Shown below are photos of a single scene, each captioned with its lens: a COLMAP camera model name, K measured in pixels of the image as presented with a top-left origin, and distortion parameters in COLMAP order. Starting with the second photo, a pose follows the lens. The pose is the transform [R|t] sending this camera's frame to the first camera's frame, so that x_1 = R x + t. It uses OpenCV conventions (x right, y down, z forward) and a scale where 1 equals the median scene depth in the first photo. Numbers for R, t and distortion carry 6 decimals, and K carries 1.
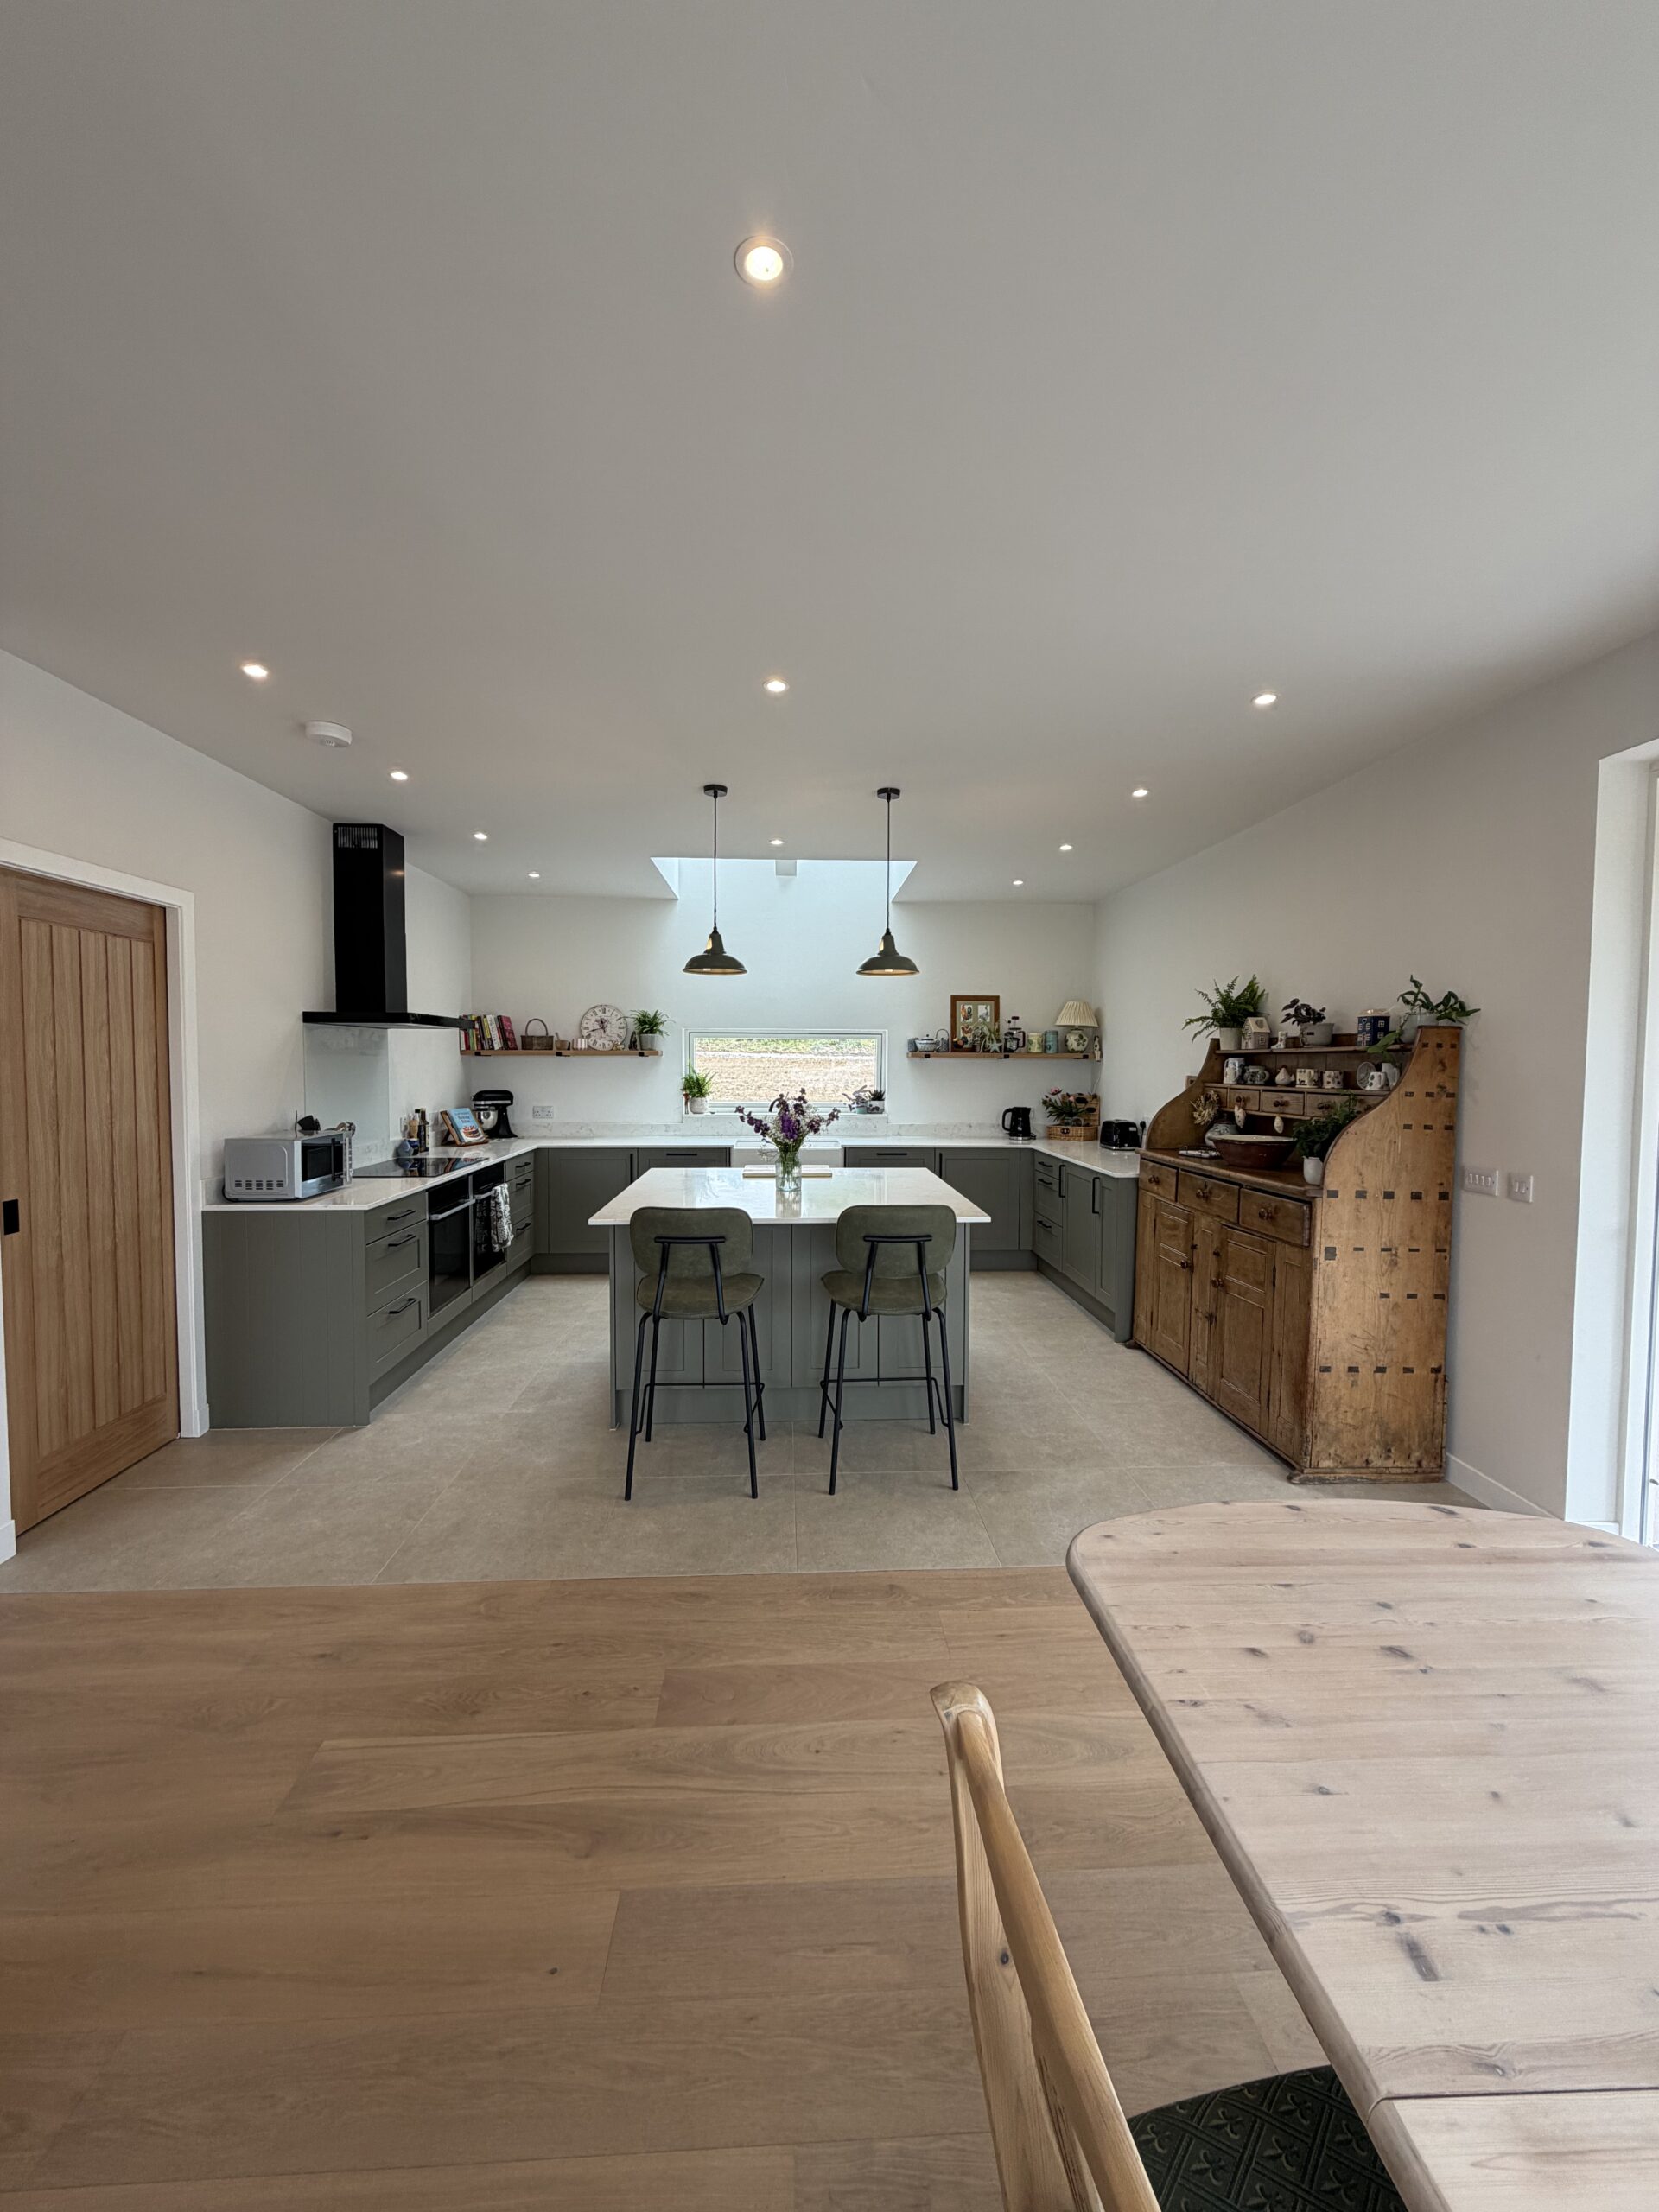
lens RADIAL K [[875.9, 0, 828.6], [0, 875.9, 1097.1], [0, 0, 1]] dist [-0.000506, 0.000185]
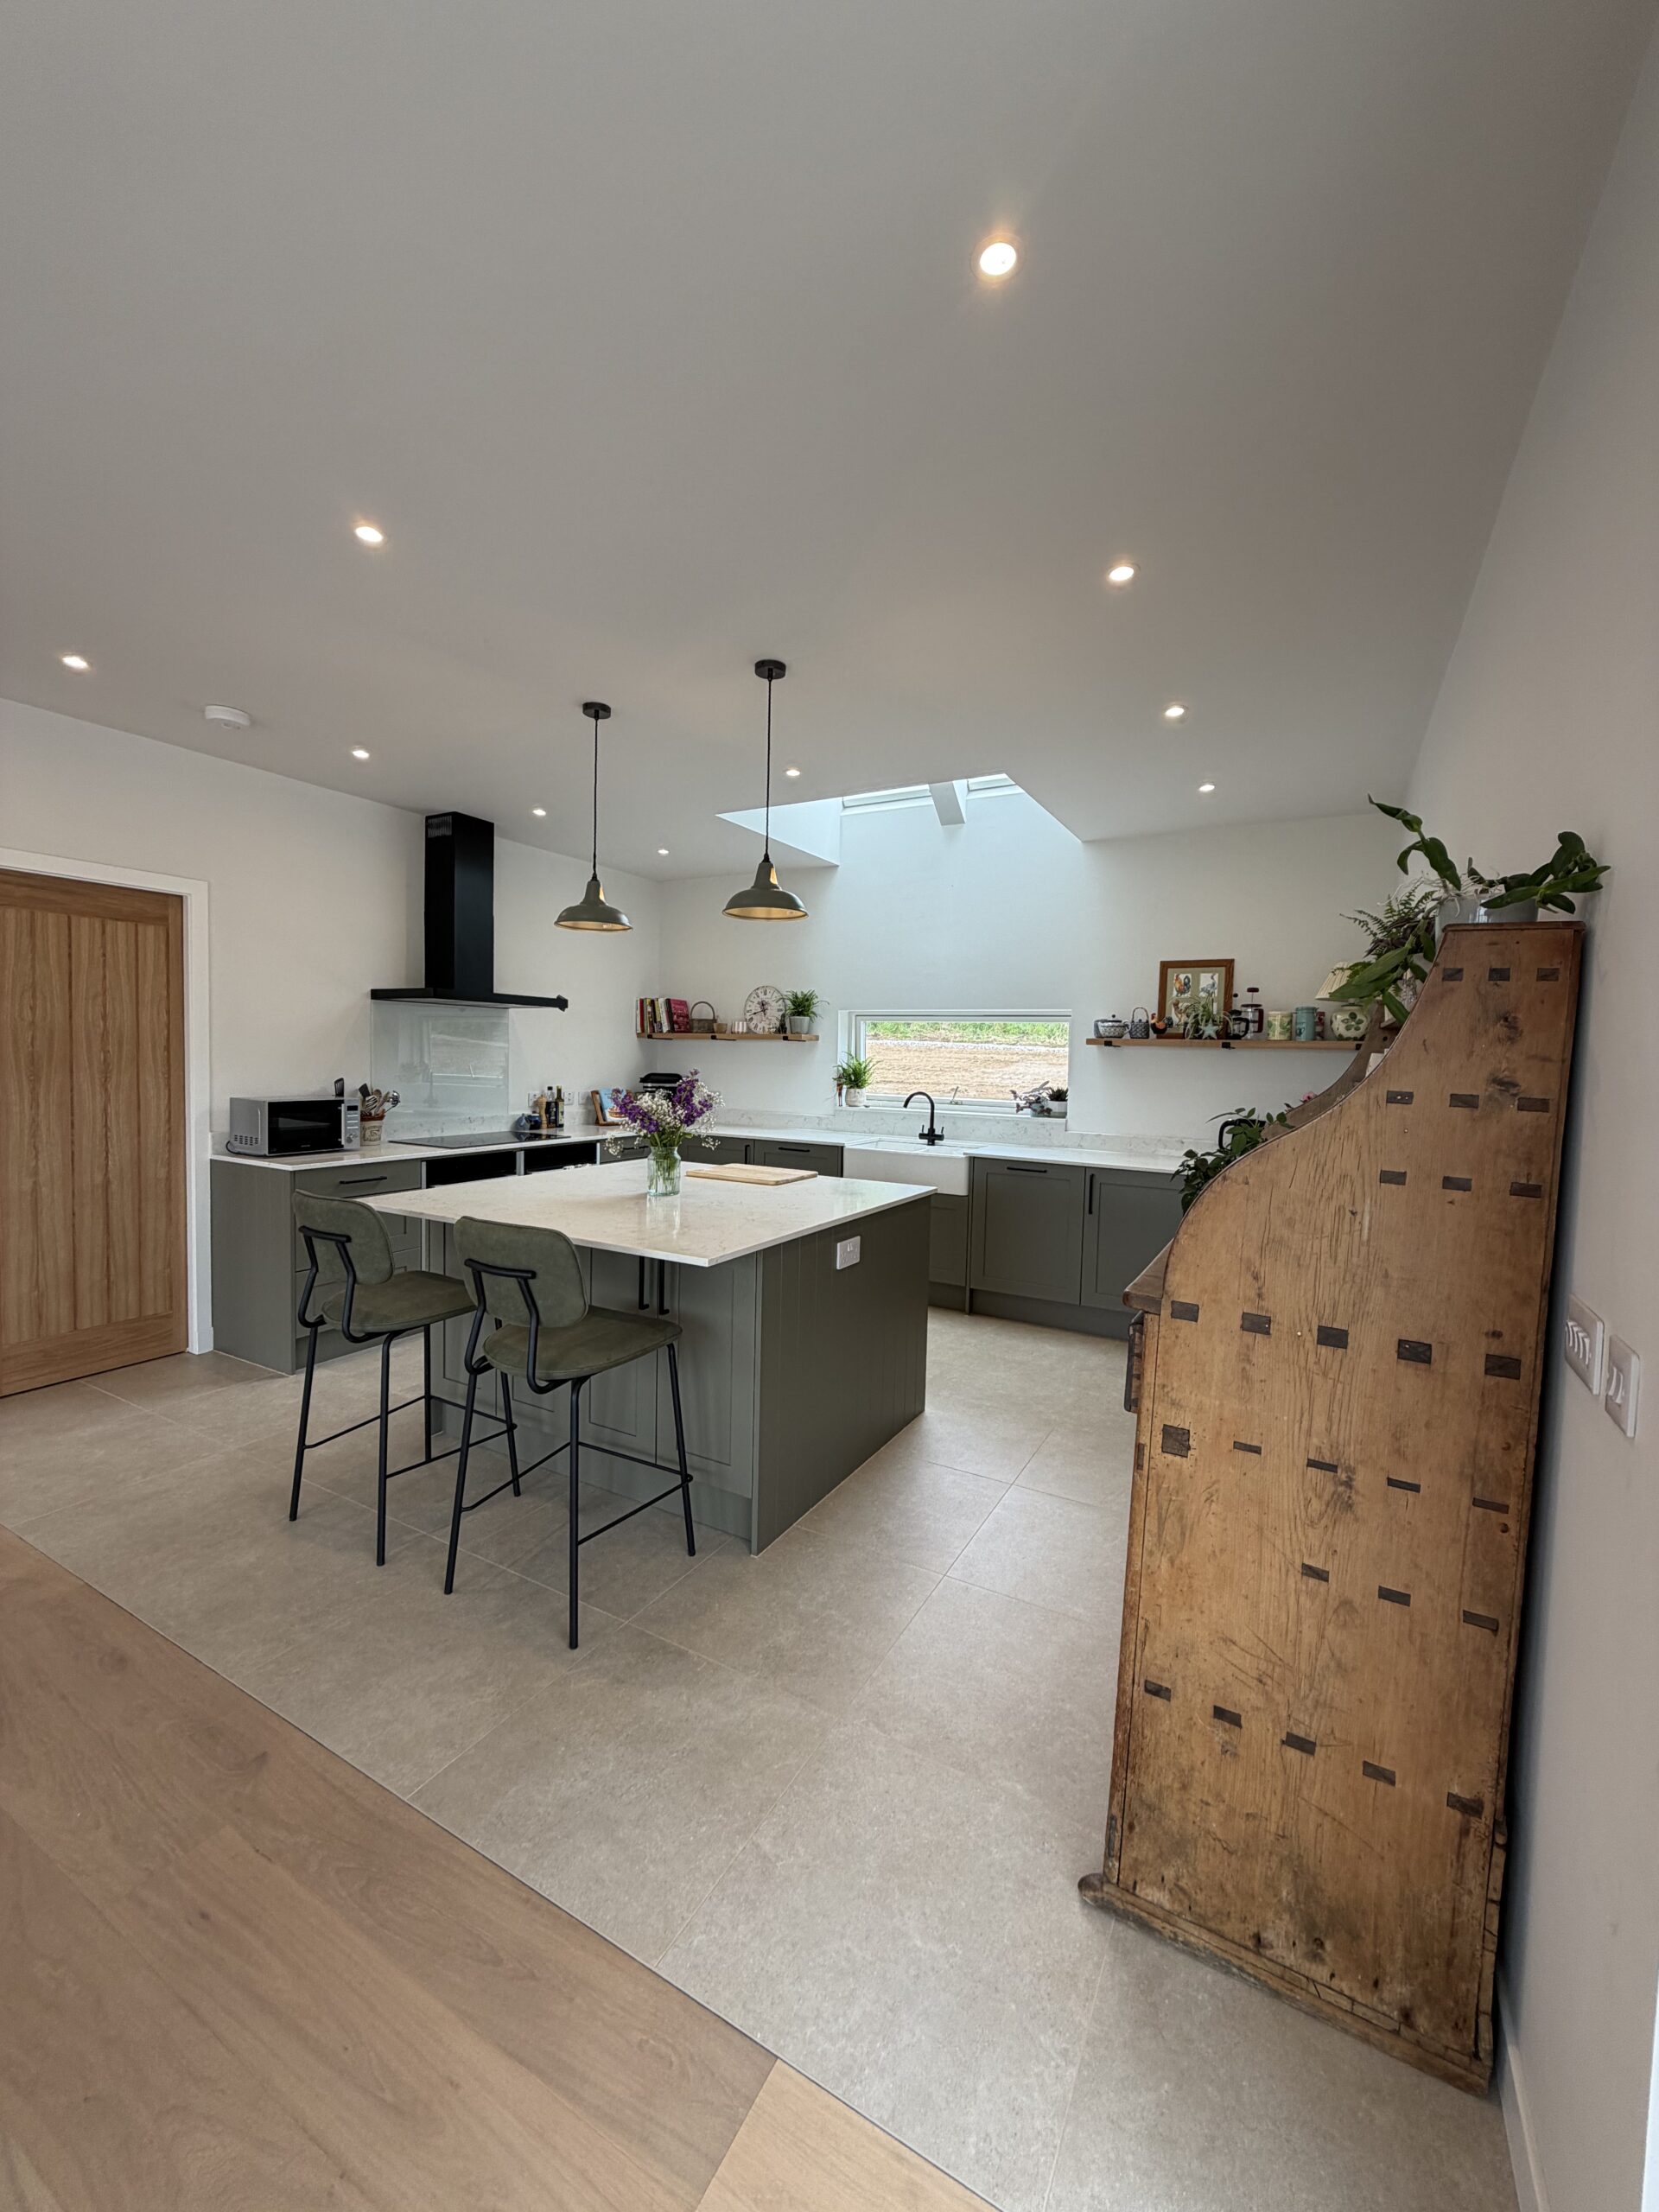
lens RADIAL K [[875.9, 0, 828.6], [0, 875.9, 1097.1], [0, 0, 1]] dist [-0.000506, 0.000185]
pose [[0.845538, 0.040945, -0.532343, 0.516809], [-0.042307, 0.999058, 0.009645, 0.002958], [0.532237, 0.014367, 0.846474, 0.408747]]
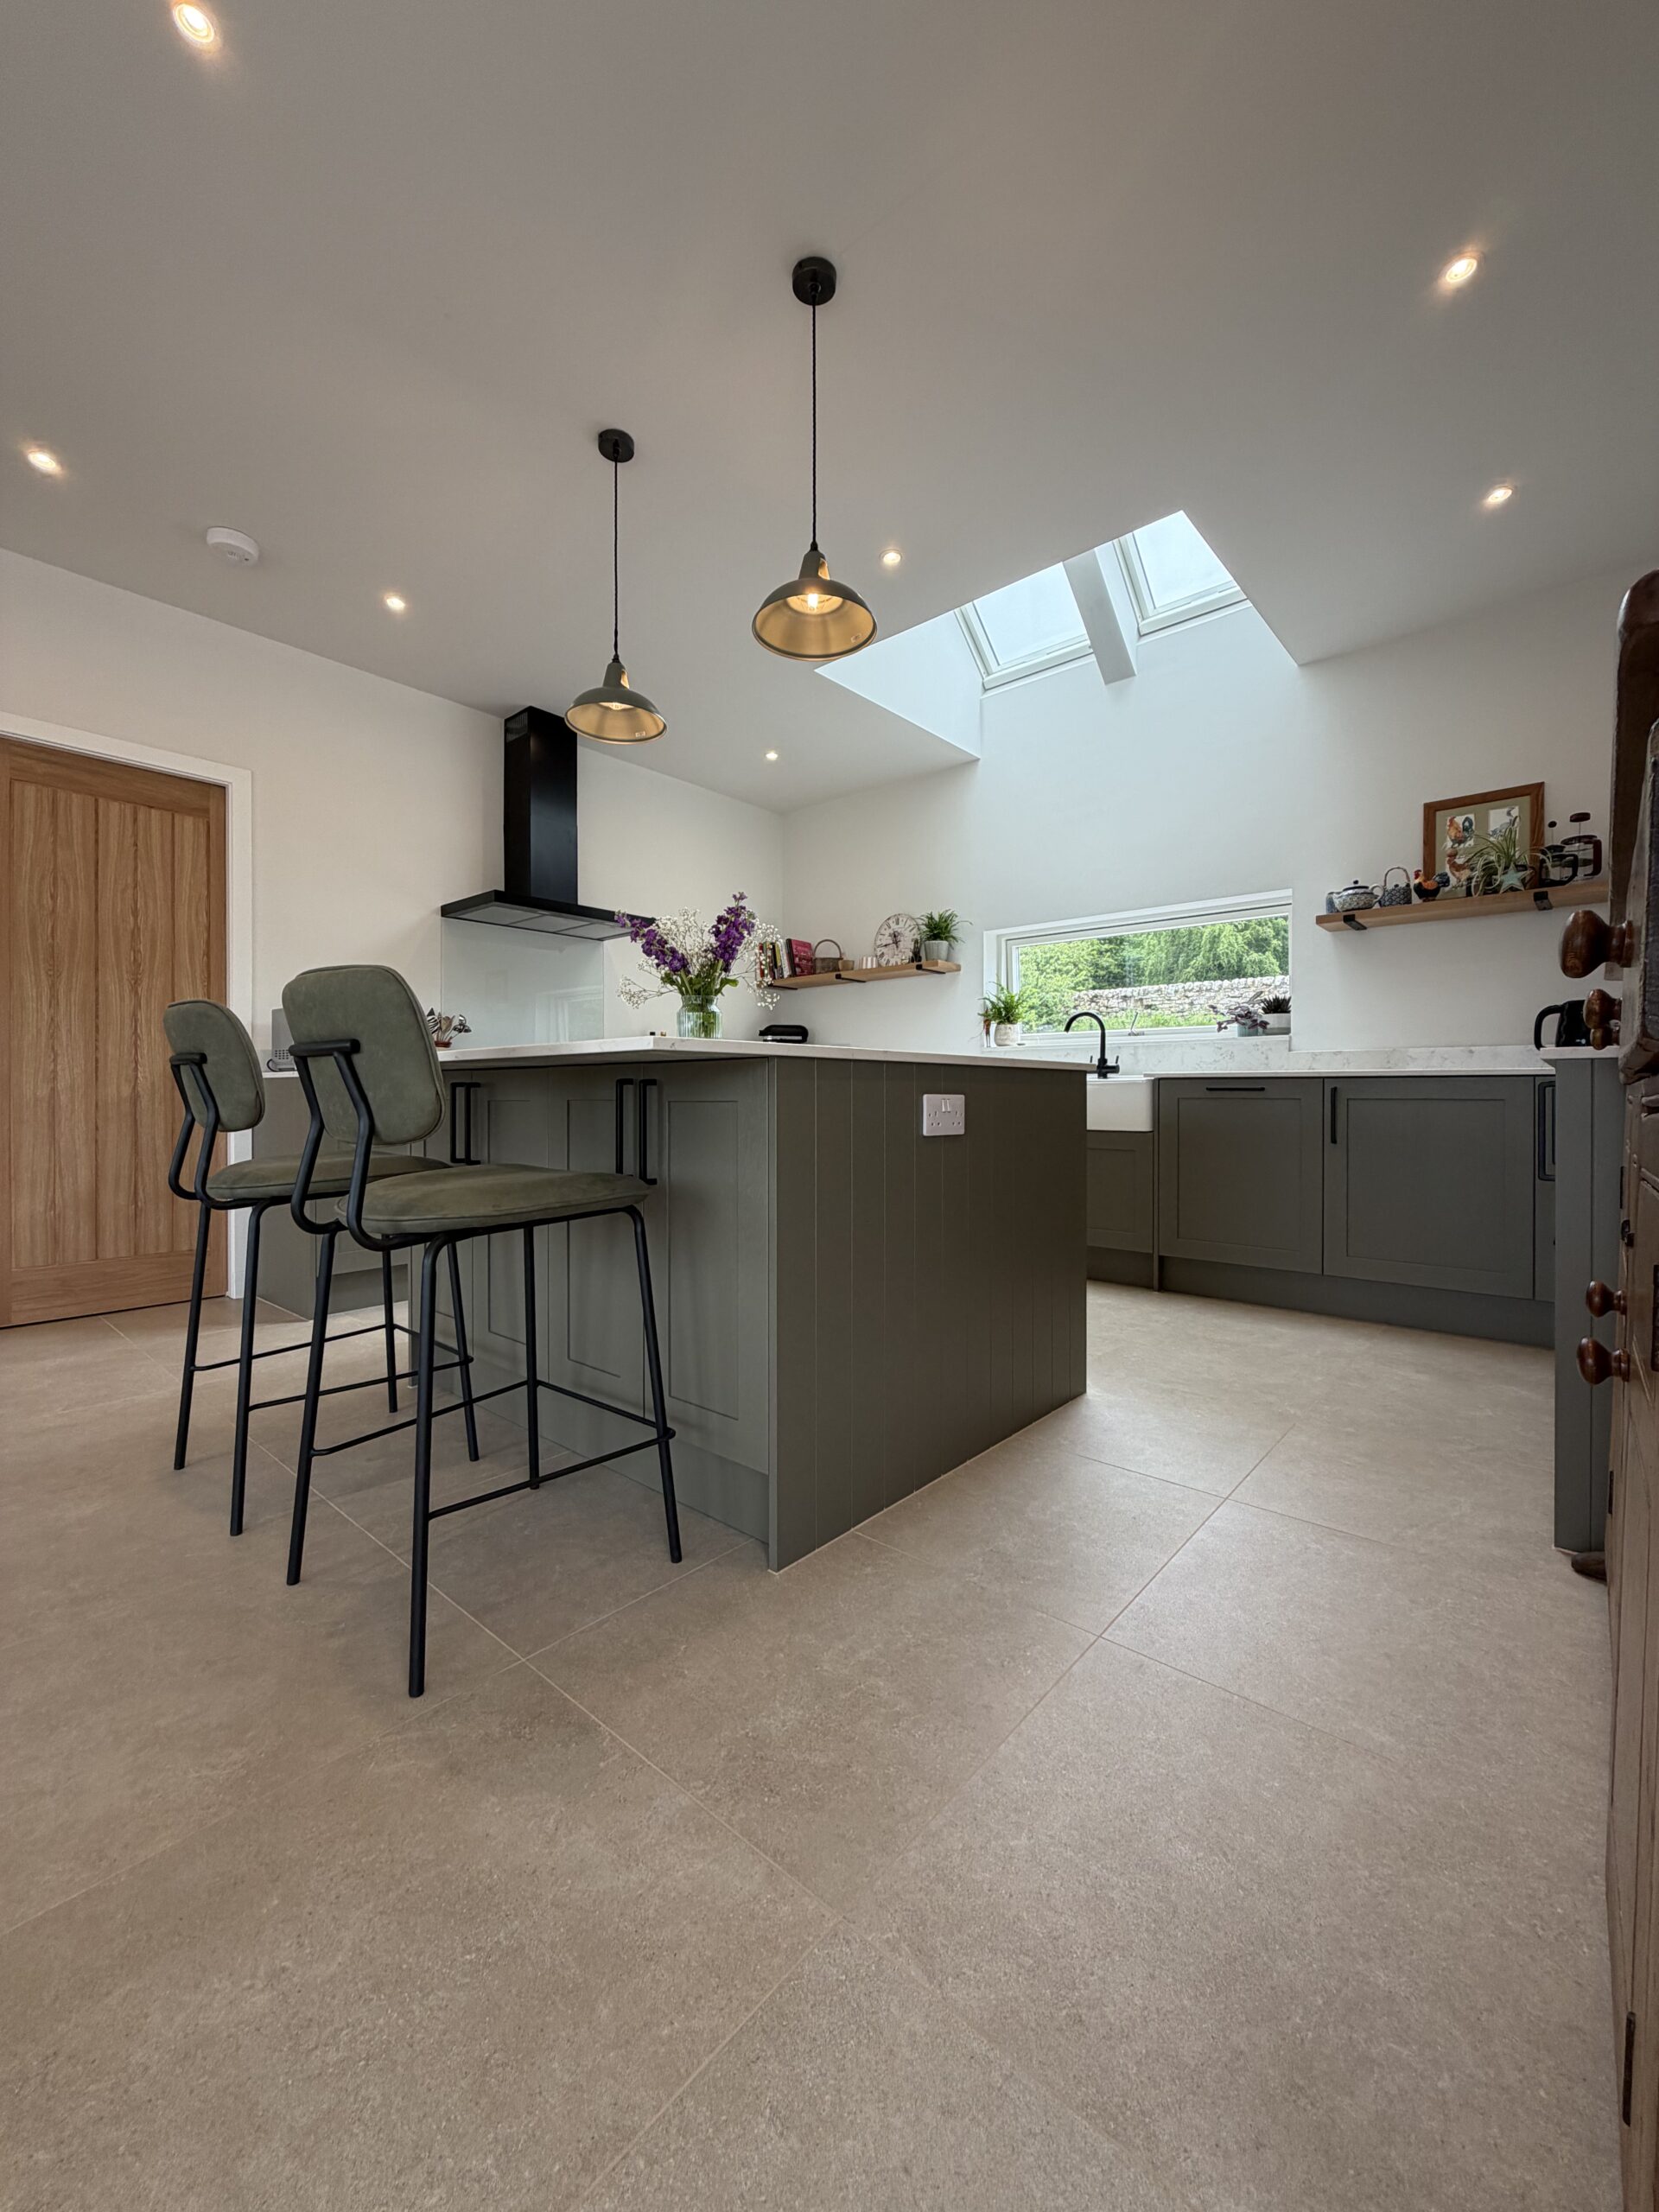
lens RADIAL K [[878.8, 0, 828.3], [0, 878.8, 1097.0], [0, 0, 1]] dist [-0.000833, 0.000205]
pose [[0.717082, -0.002019, -0.696986, 0.433230], [-0.025892, 0.999228, -0.029533, 0.146531], [0.696508, 0.039224, 0.716477, 0.655306]]
